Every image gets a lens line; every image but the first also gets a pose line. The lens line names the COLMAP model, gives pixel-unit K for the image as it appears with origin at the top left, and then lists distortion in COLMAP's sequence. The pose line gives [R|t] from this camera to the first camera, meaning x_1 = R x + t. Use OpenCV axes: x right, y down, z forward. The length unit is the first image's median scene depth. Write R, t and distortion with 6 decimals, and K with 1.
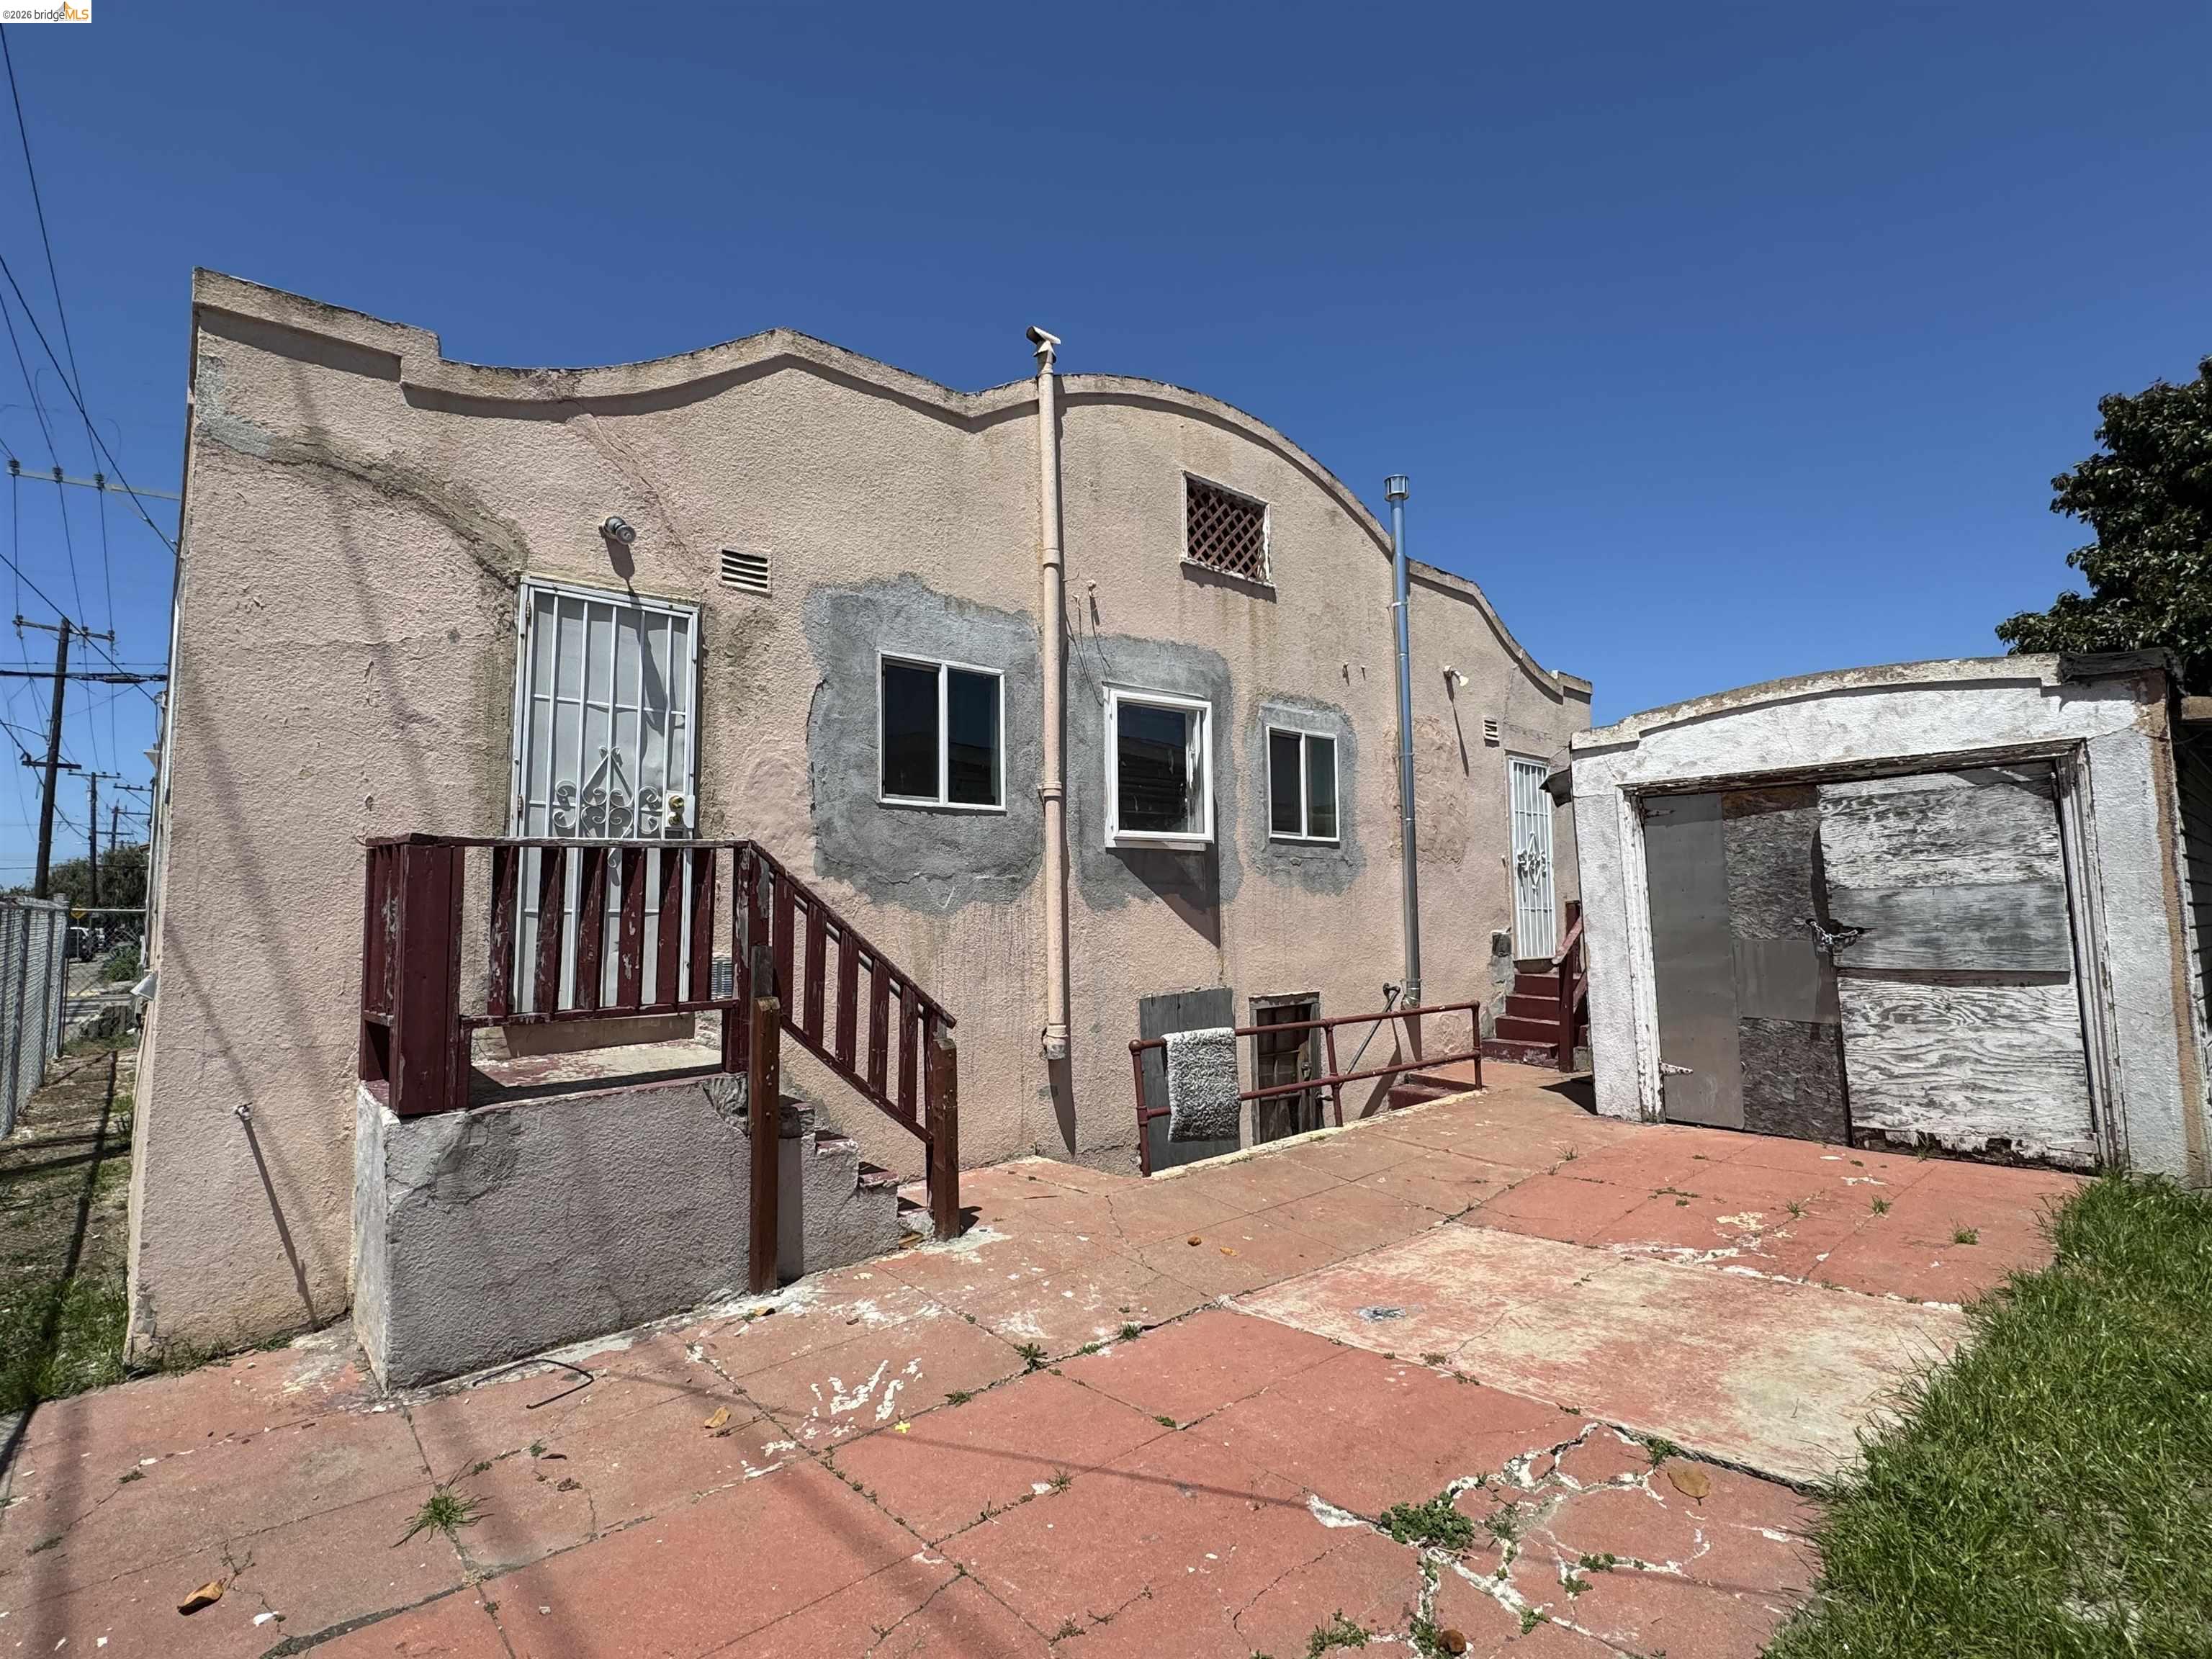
lens RADIAL K [[1075.3, 0, 1106.2], [0, 1075.3, 821.1], [0, 0, 1]] dist [0.001377, -0.000039]
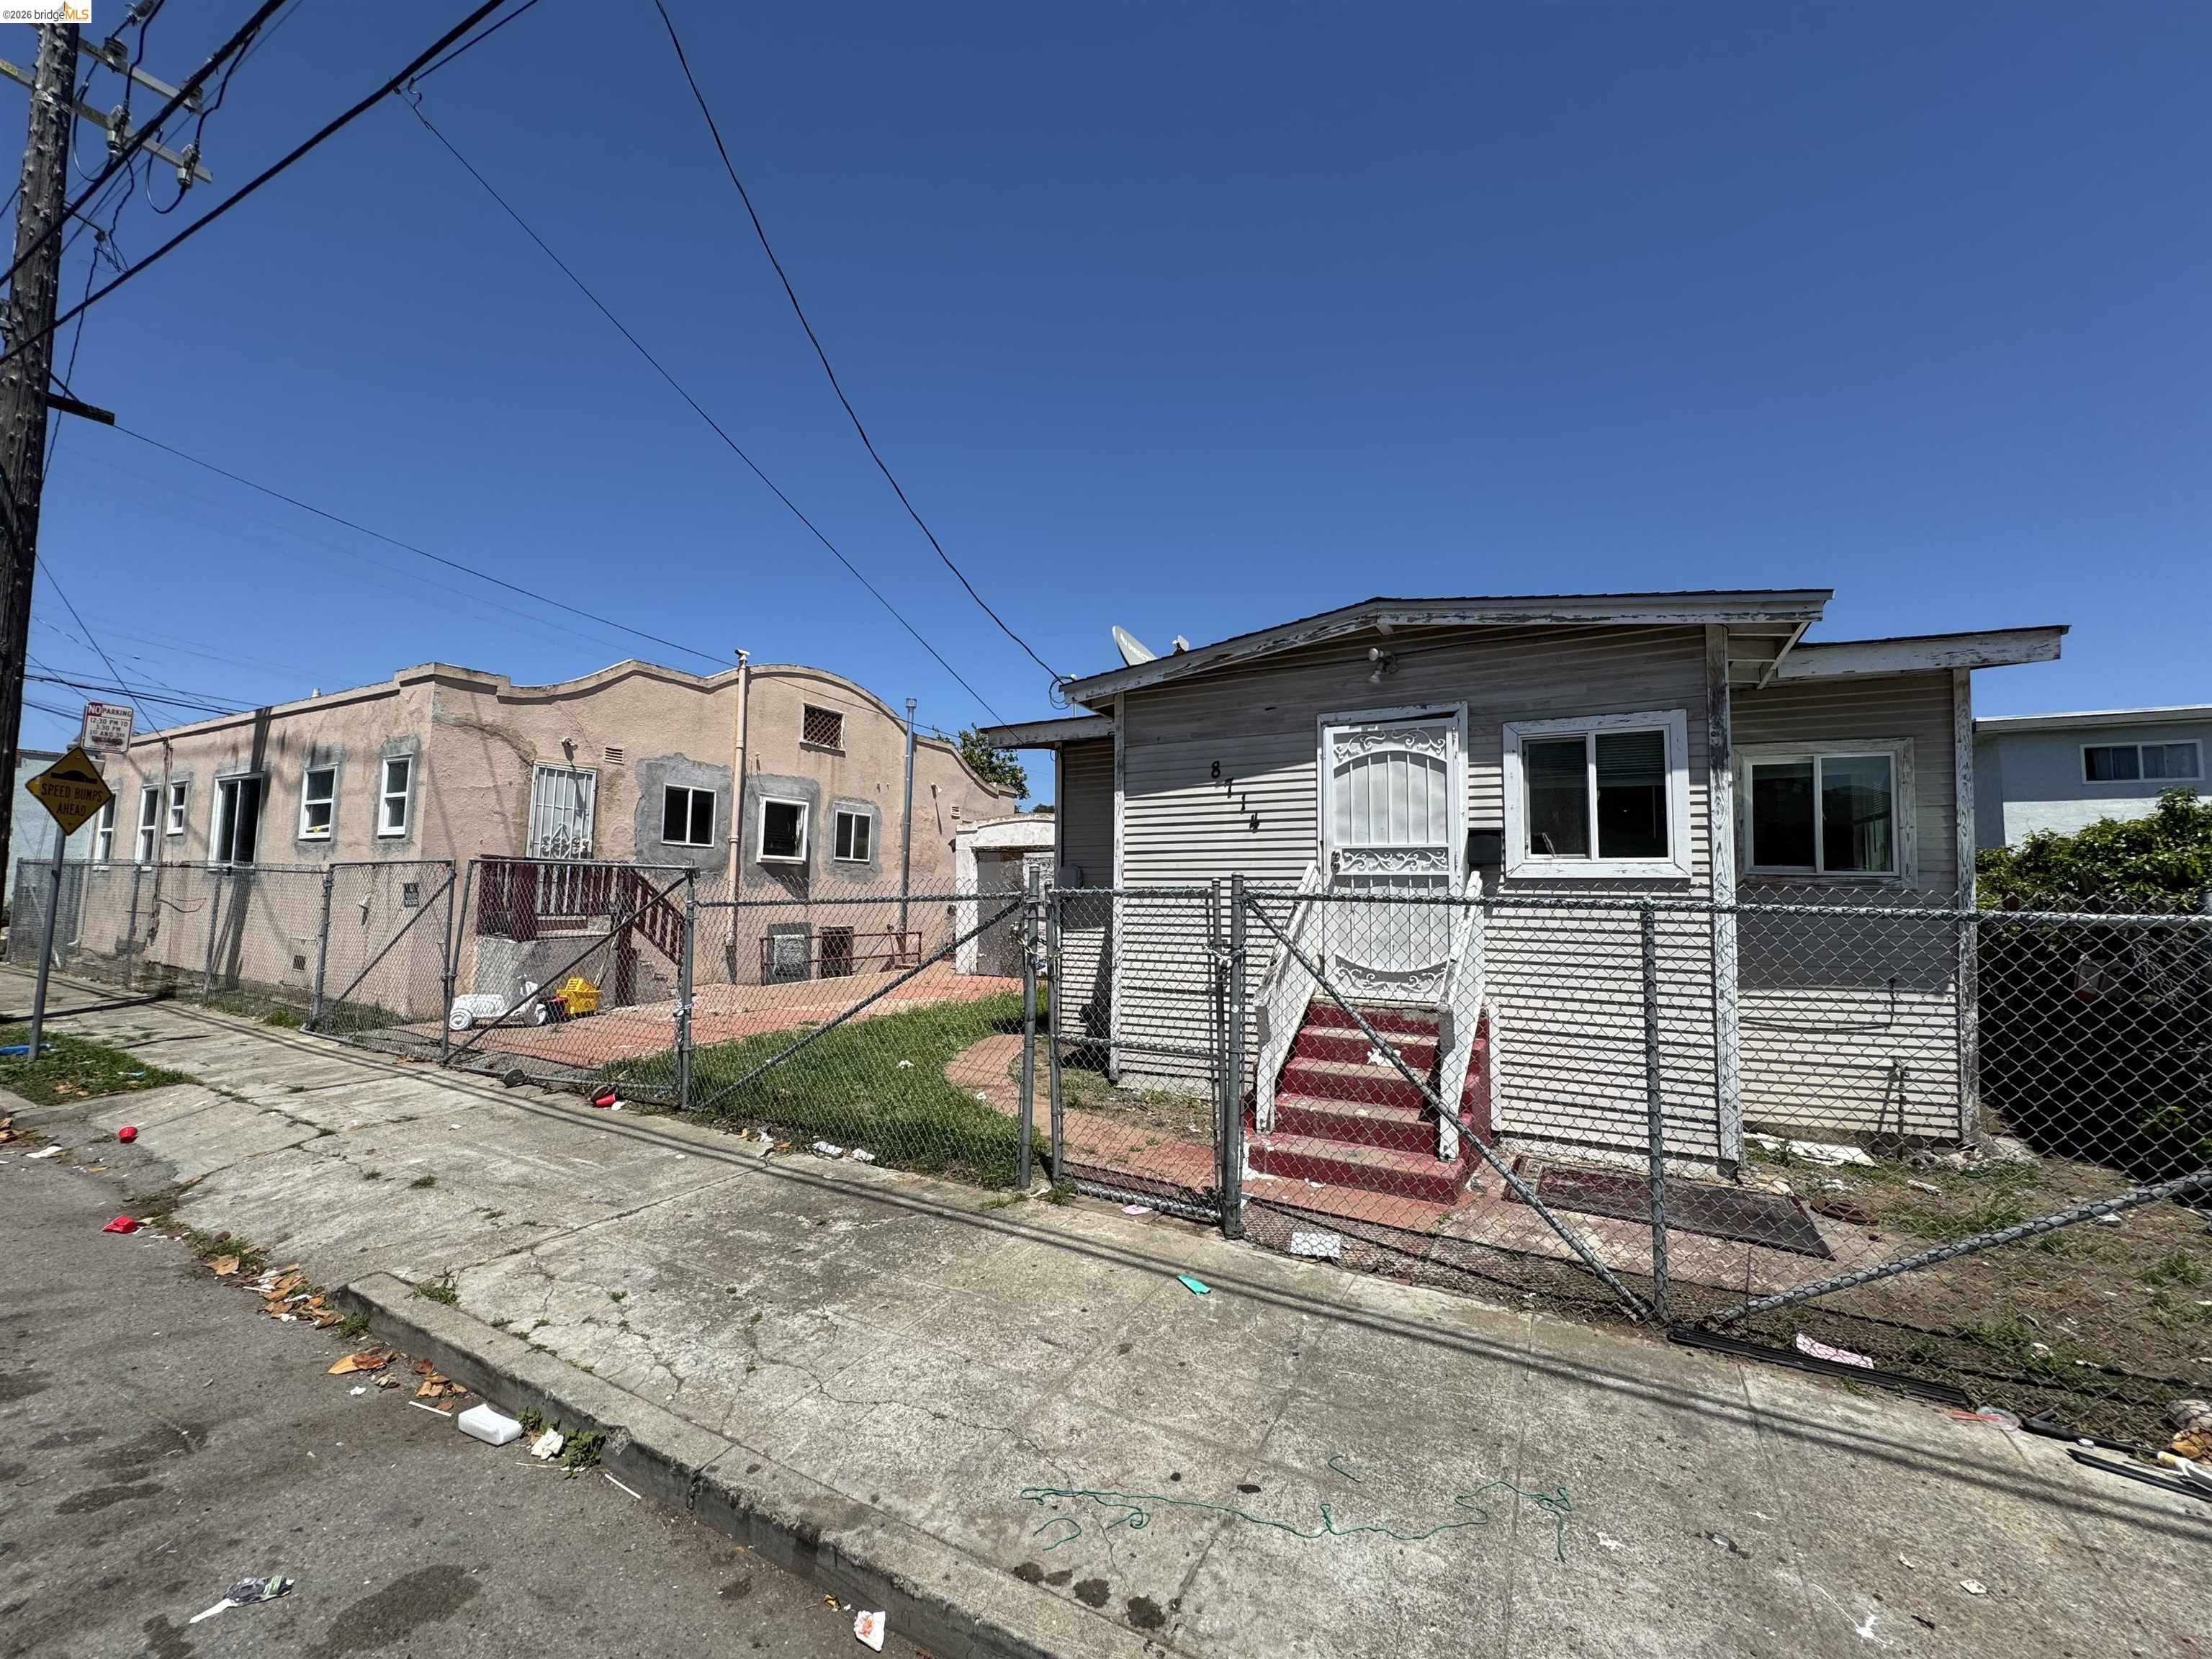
lens RADIAL K [[883.9, 0, 1103.3], [0, 883.9, 827.1], [0, 0, 1]] dist [-0.000771, 0.000294]
pose [[0.940926, 0.057485, 0.333698, 0.069443], [-0.059611, 0.998214, -0.003875, -0.100103], [-0.333325, -0.016246, 0.942672, -1.228418]]
